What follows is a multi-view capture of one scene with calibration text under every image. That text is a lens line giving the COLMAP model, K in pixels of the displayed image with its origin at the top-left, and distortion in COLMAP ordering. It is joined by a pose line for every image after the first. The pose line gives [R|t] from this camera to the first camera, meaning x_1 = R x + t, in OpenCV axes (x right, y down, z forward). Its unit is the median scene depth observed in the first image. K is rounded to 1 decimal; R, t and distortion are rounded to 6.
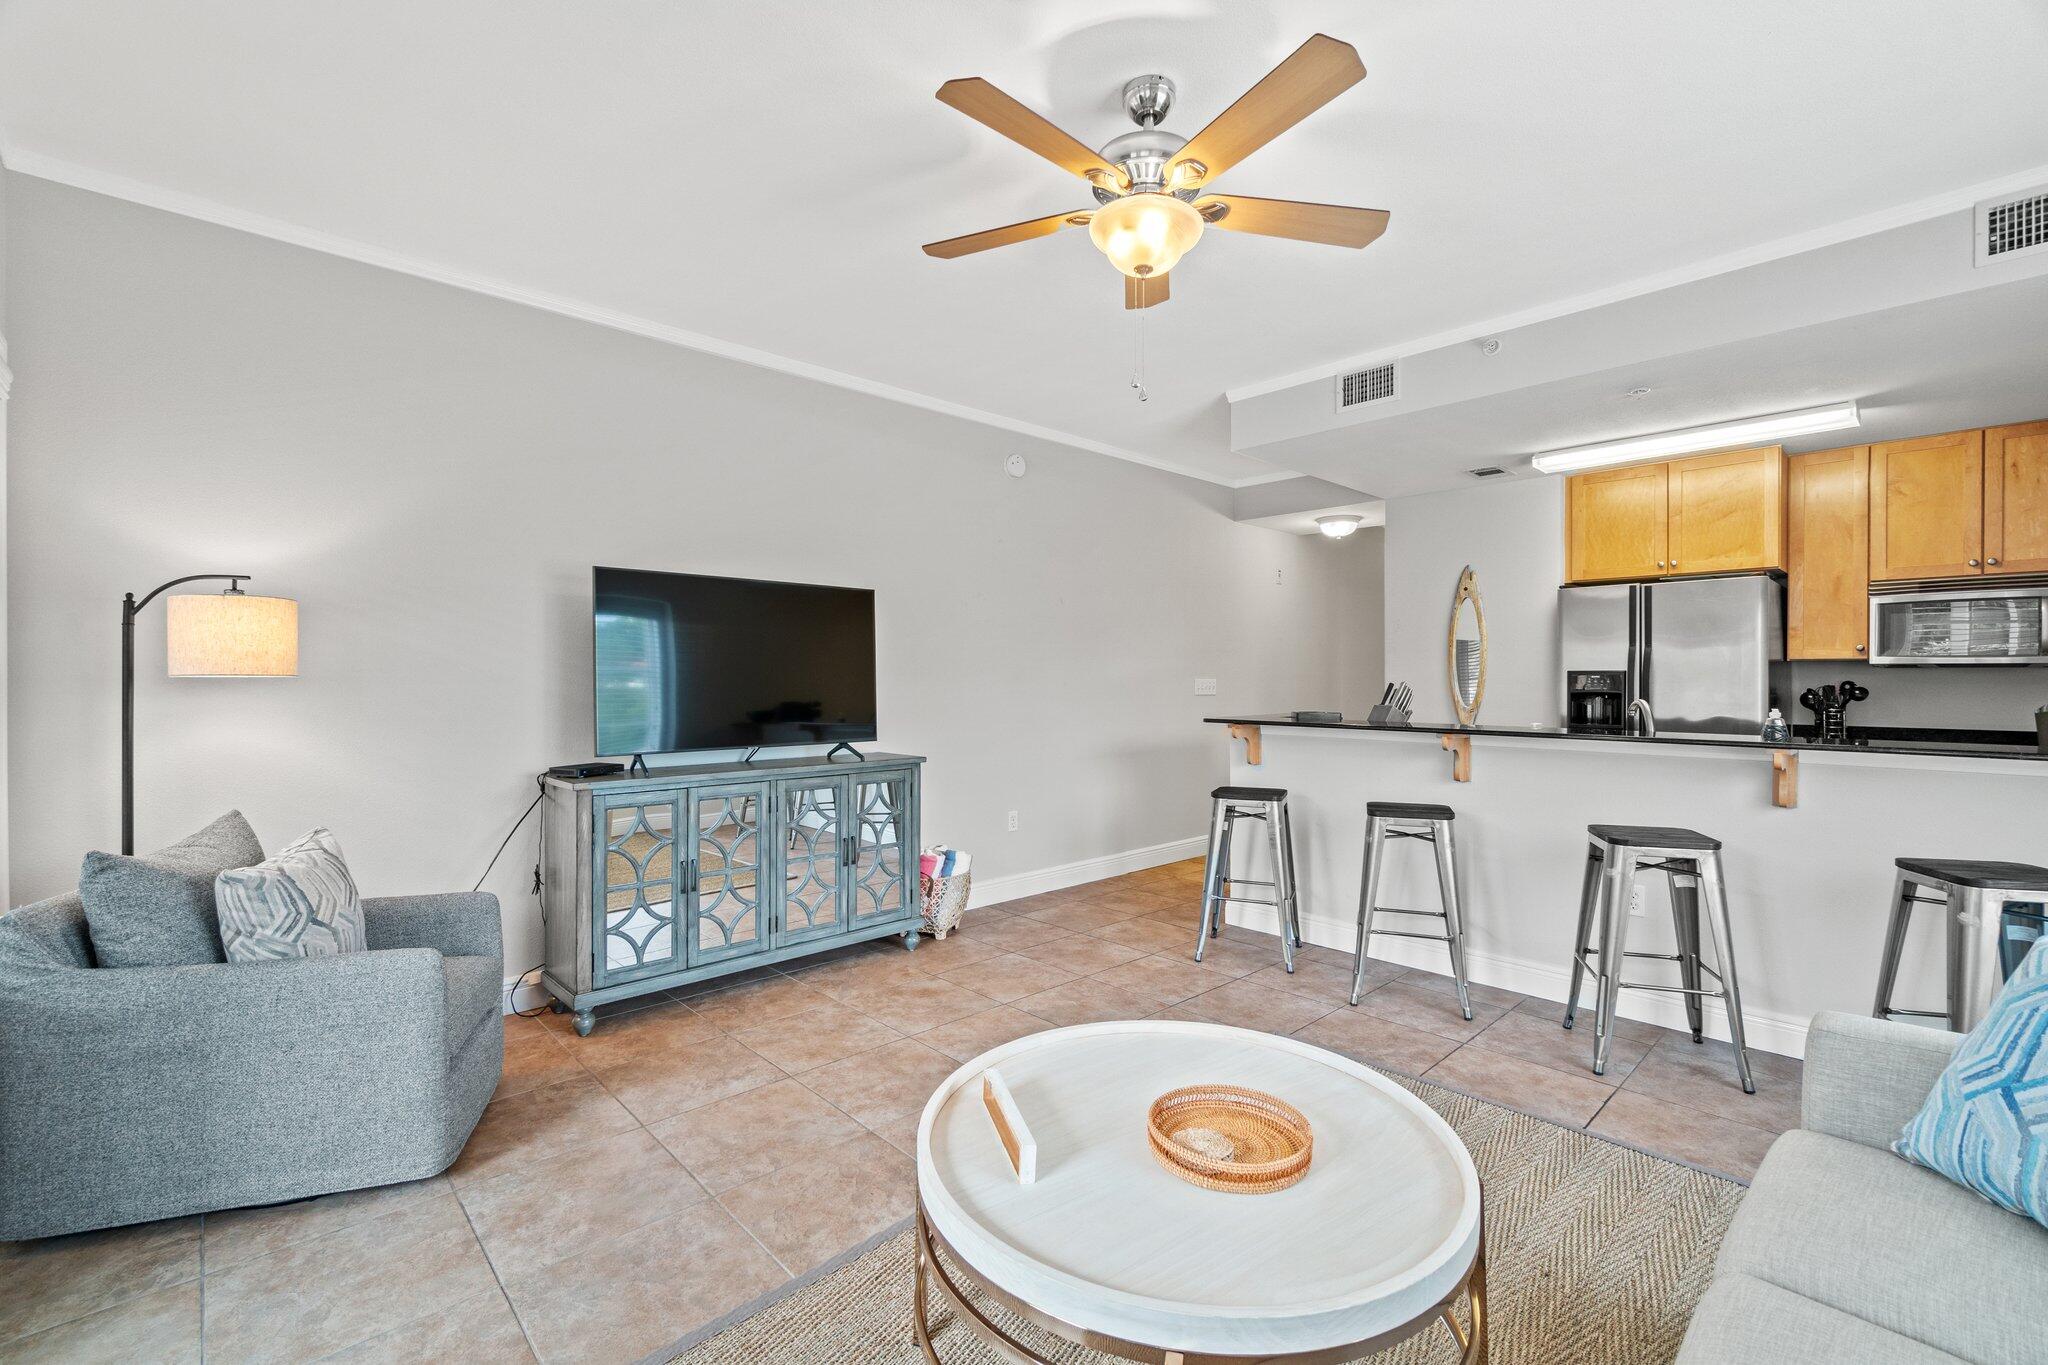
lens RADIAL K [[884.9, 0, 1012.5], [0, 884.9, 686.5], [0, 0, 1]] dist [0.012387, 0.000260]
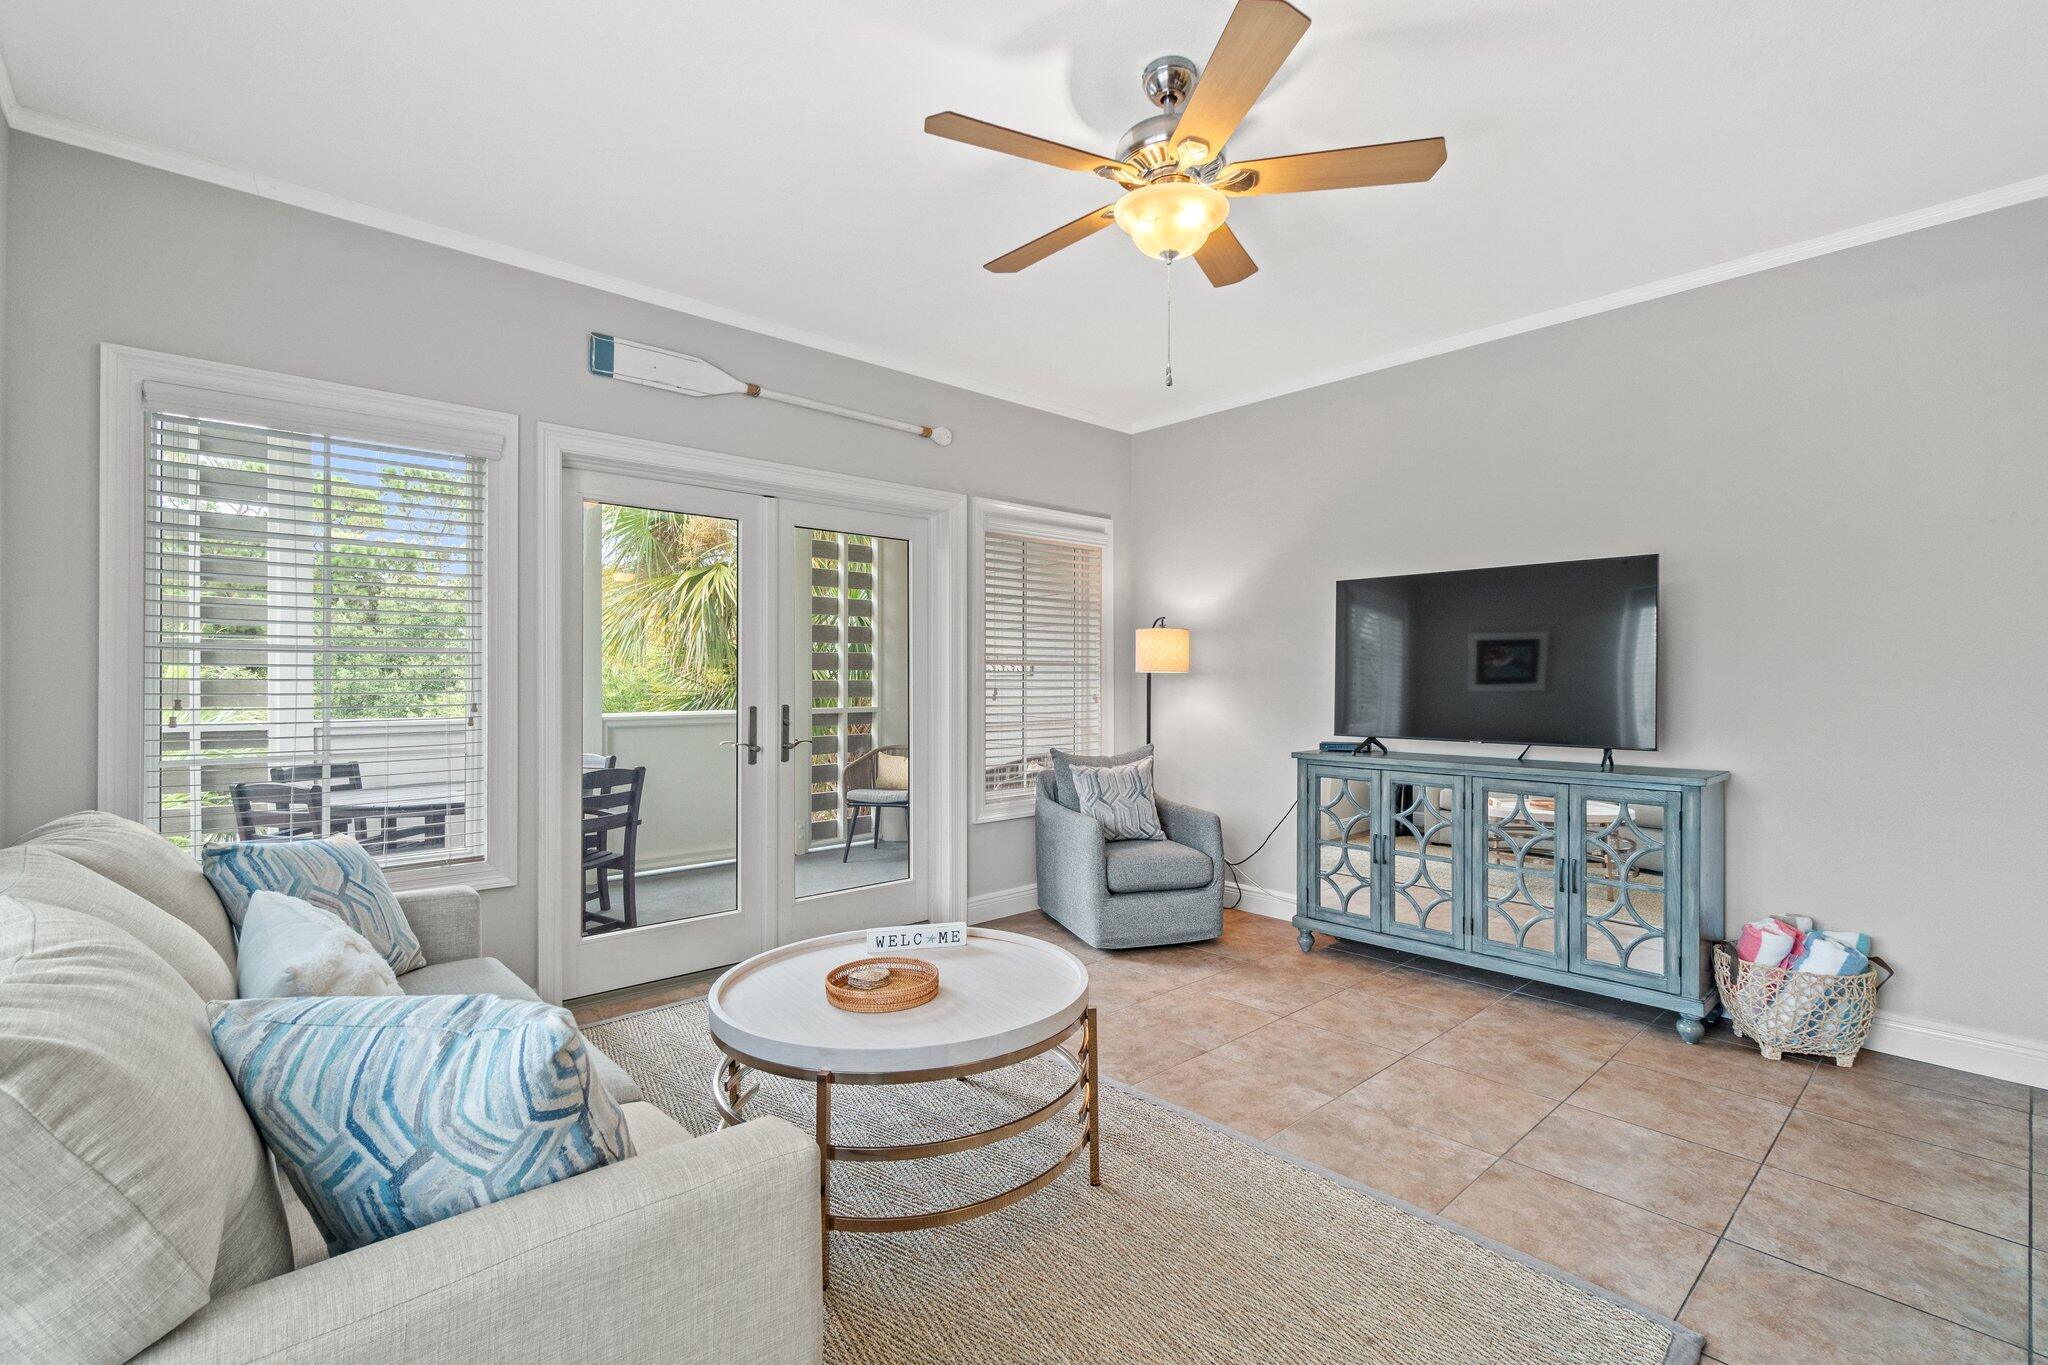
lens RADIAL K [[884.9, 0, 1013.1], [0, 884.9, 679.4], [0, 0, 1]] dist [0.012387, 0.000260]
pose [[0.001474, -0.003196, -0.999994, 0.728012], [-0.006404, 0.999974, -0.003205, 0.007576], [0.999978, 0.006409, 0.001453, 0.524645]]
